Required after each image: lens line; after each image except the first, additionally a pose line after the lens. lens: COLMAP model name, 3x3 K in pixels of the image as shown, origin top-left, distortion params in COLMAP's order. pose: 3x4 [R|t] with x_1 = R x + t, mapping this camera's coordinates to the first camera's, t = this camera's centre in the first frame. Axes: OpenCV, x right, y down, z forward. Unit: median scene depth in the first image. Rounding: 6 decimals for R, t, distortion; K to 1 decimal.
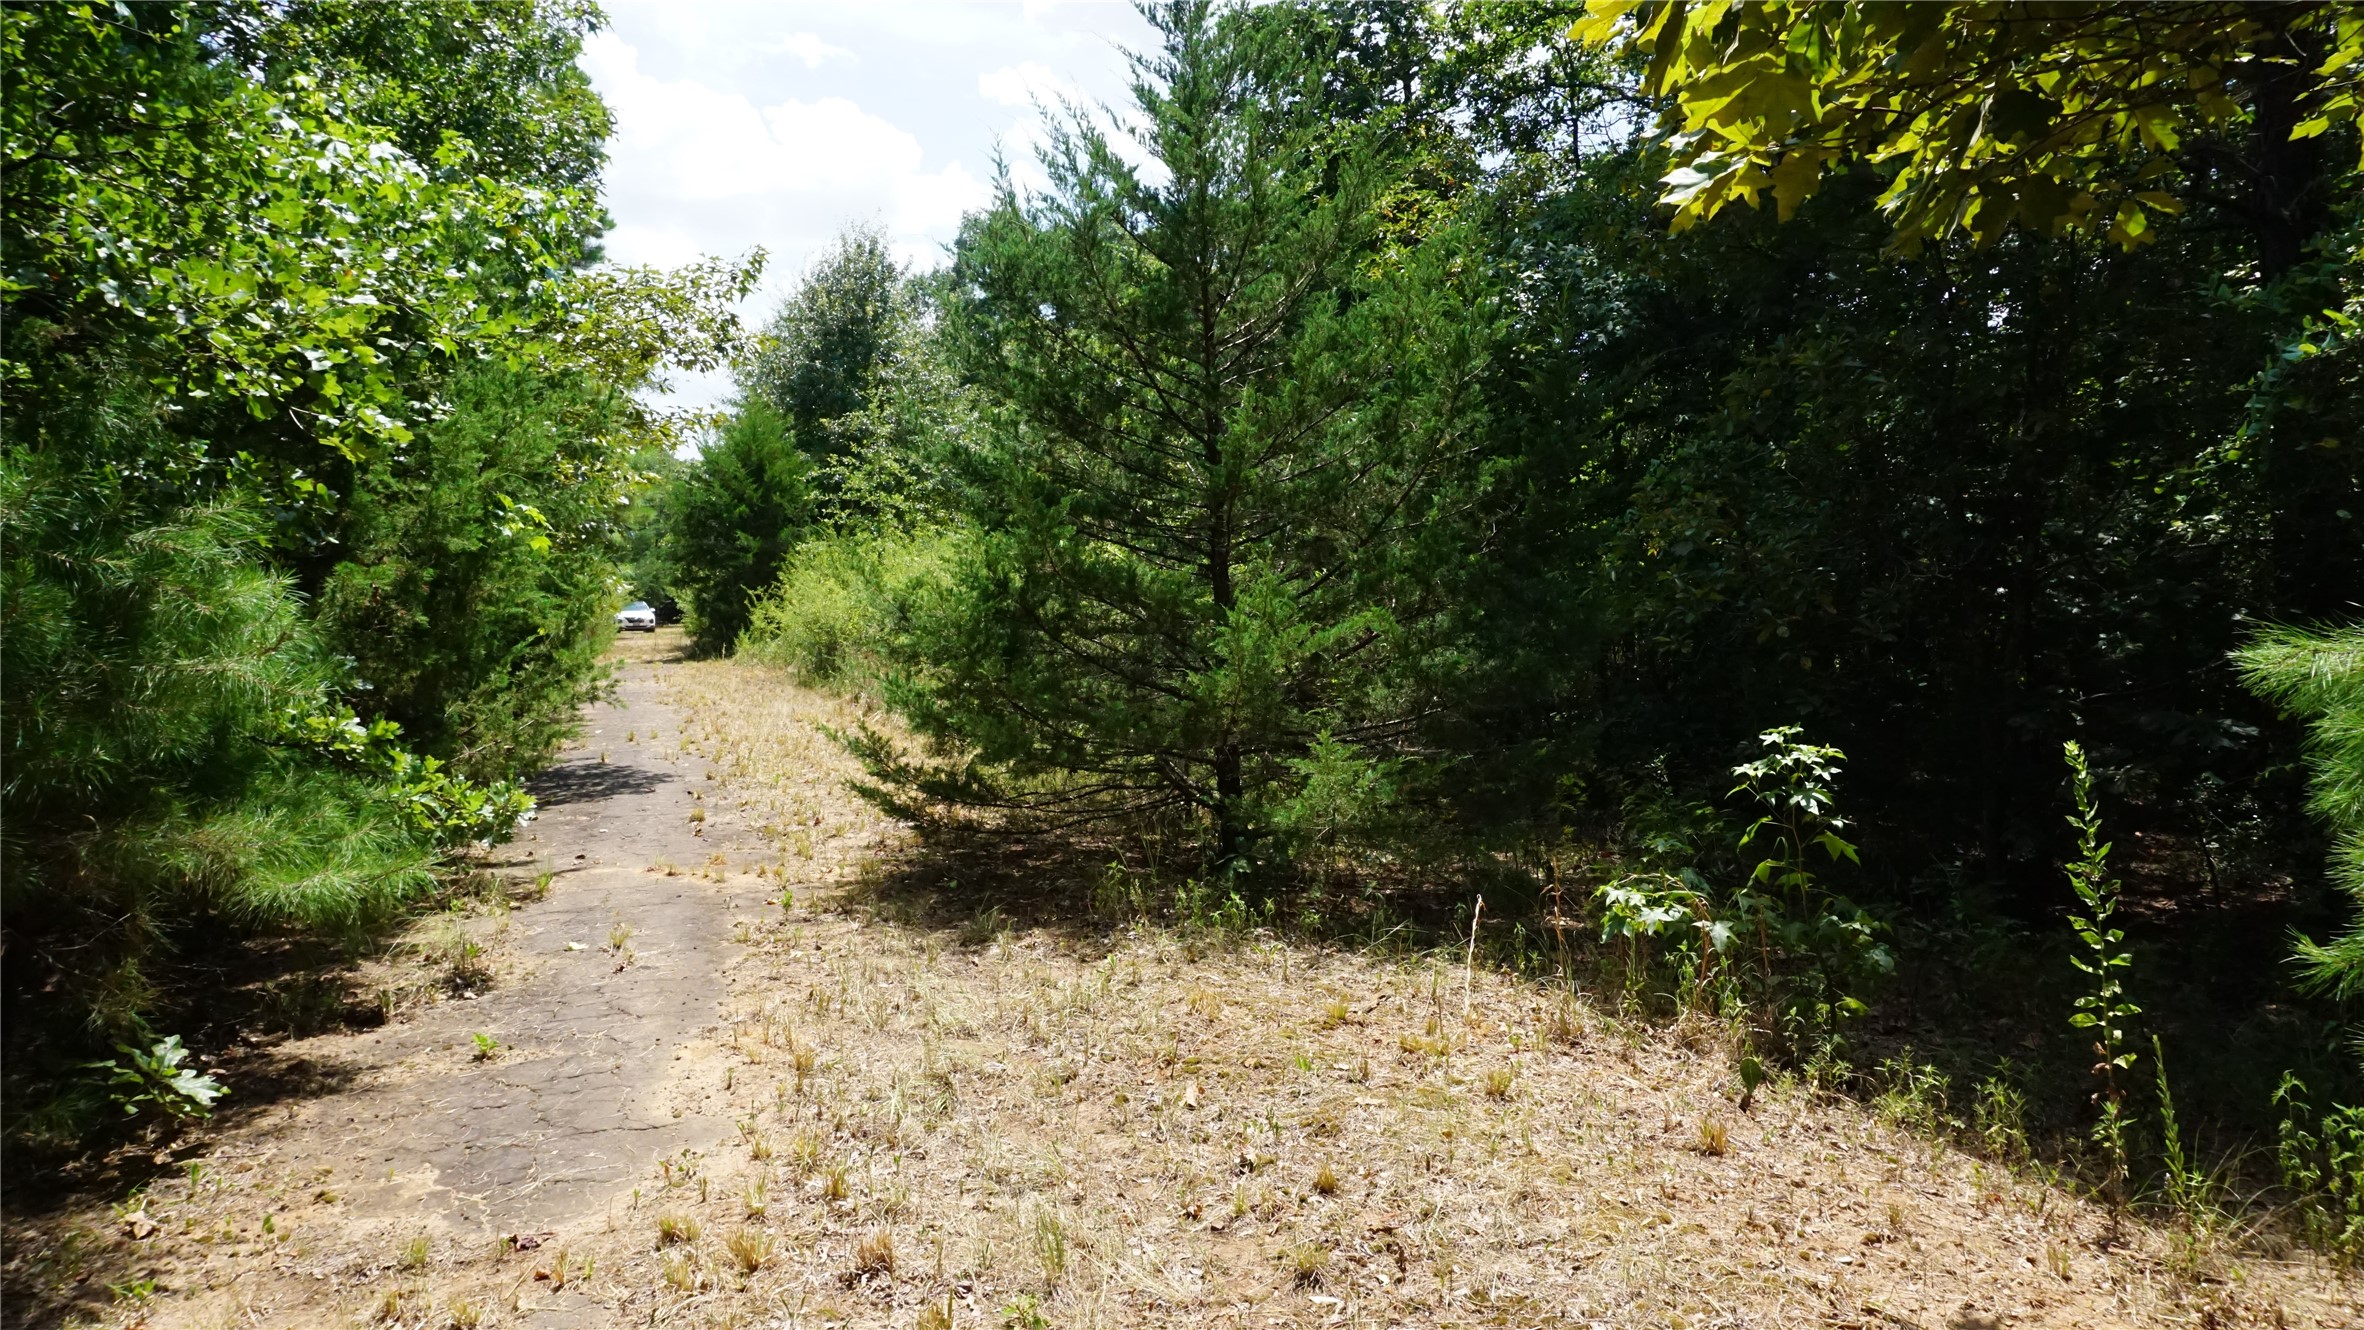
lens RADIAL K [[1598.9, 0, 1160.7], [0, 1598.9, 680.0], [0, 0, 1]] dist [-0.042029, 0.039583]
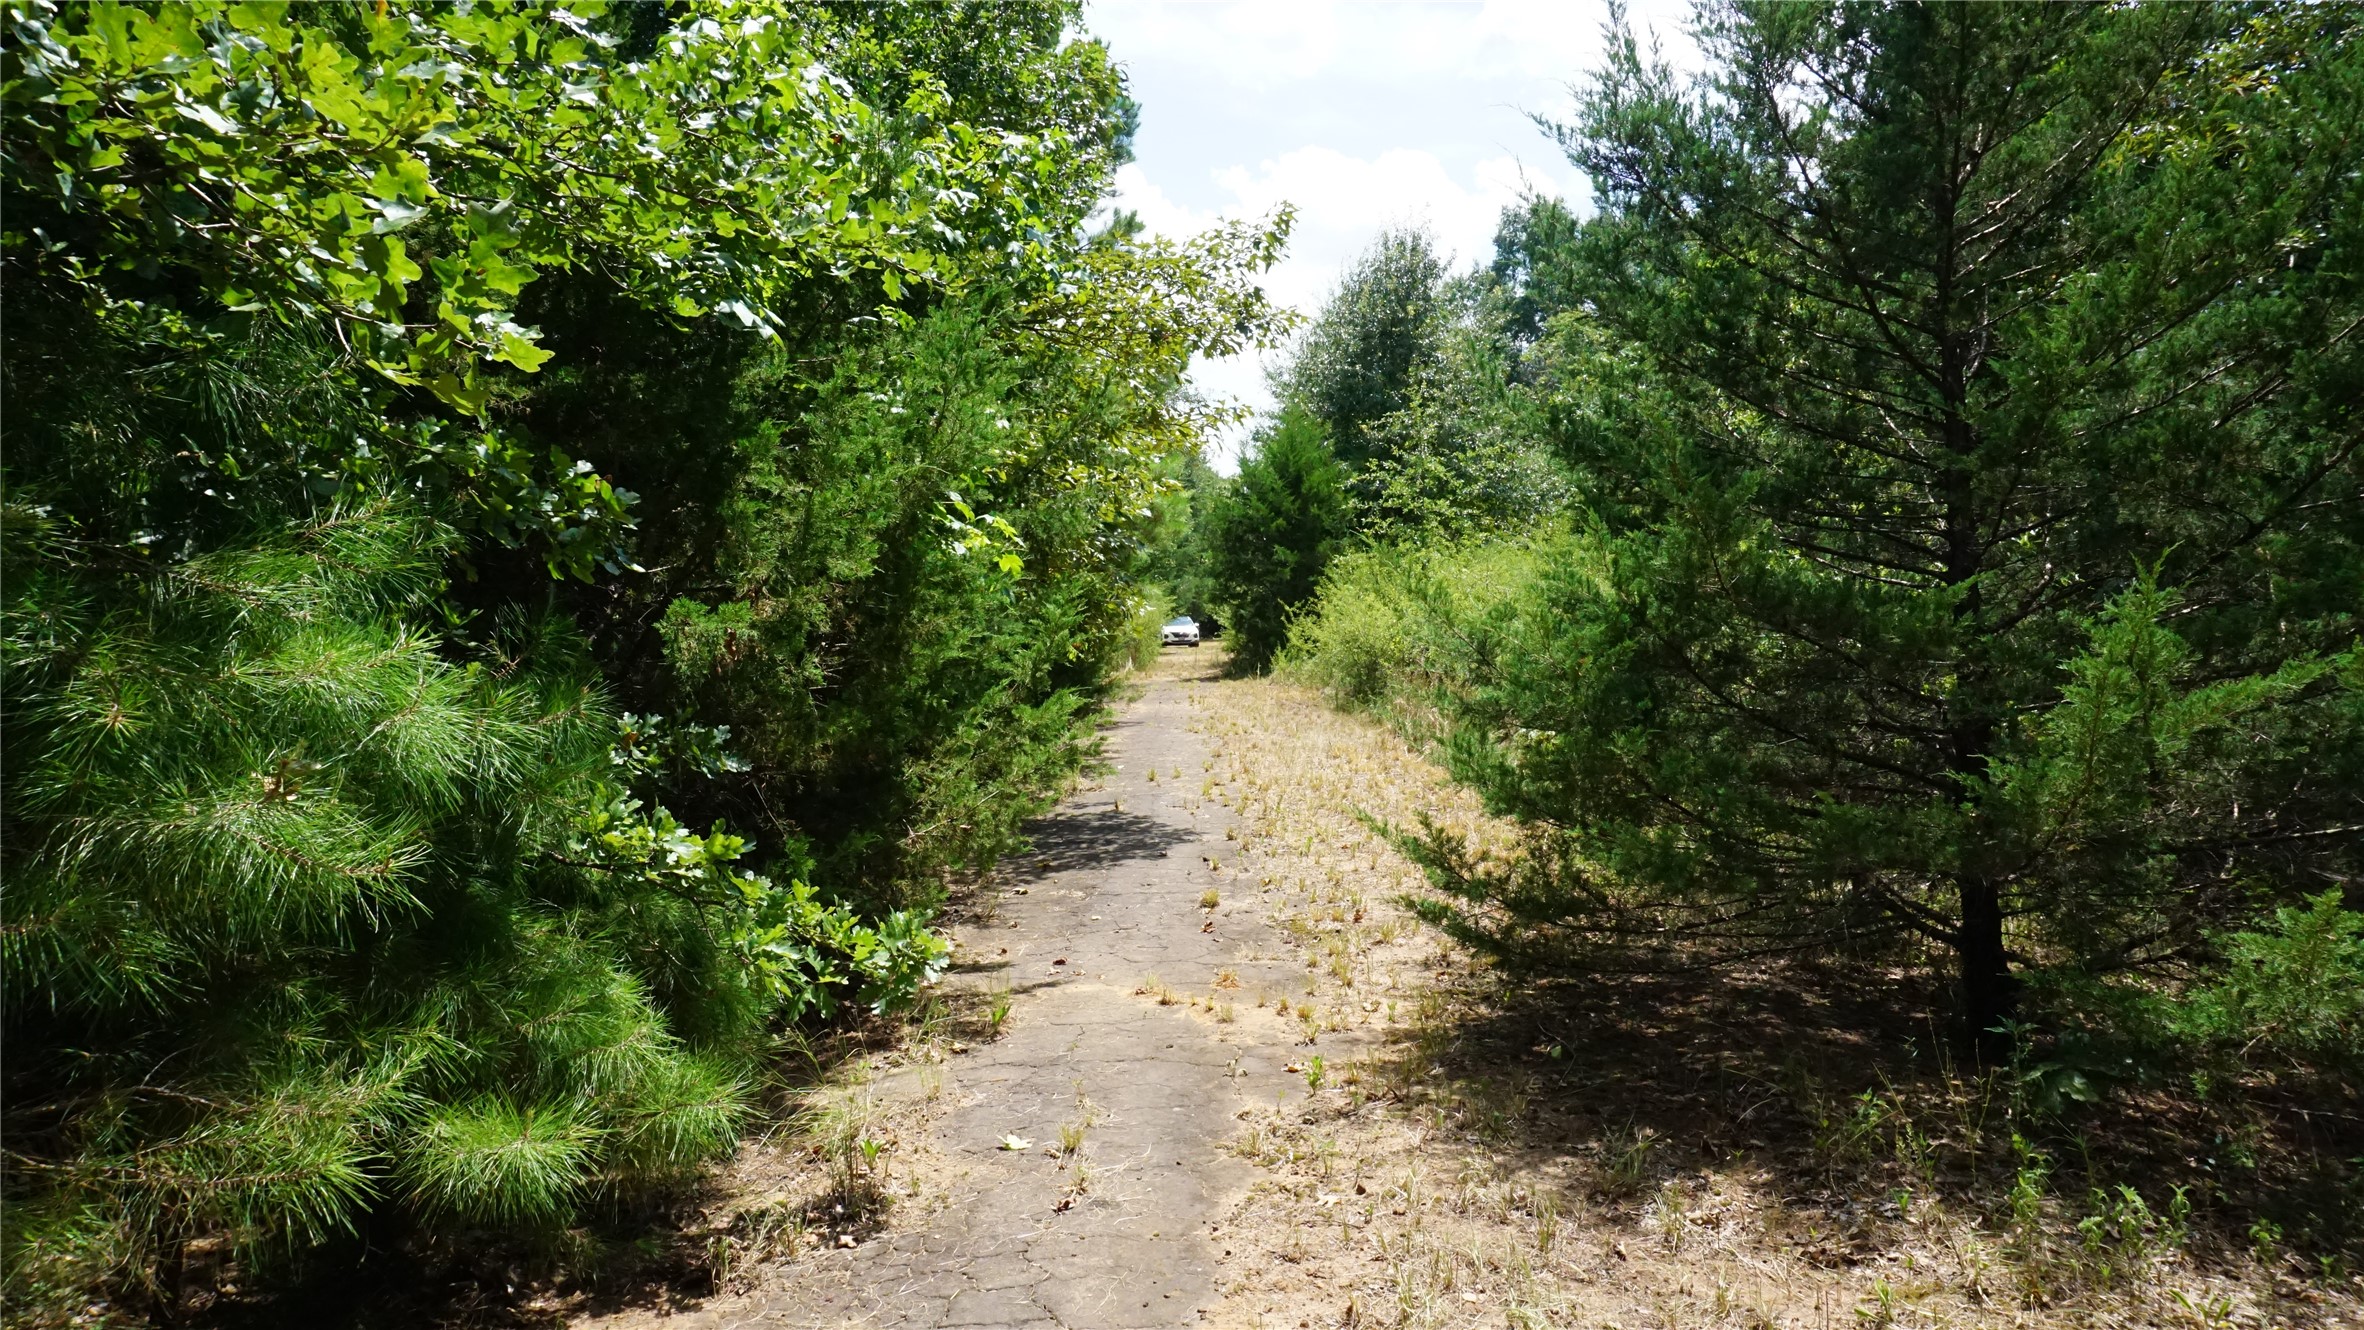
lens RADIAL K [[1598.9, 0, 1182.0], [0, 1598.9, 656.1], [0, 0, 1]] dist [-0.042029, 0.039583]
pose [[0.949061, -0.006085, -0.315032, -0.050588], [-0.000603, 0.999777, -0.021127, -0.019514], [0.315091, 0.020240, 0.948846, 0.231068]]
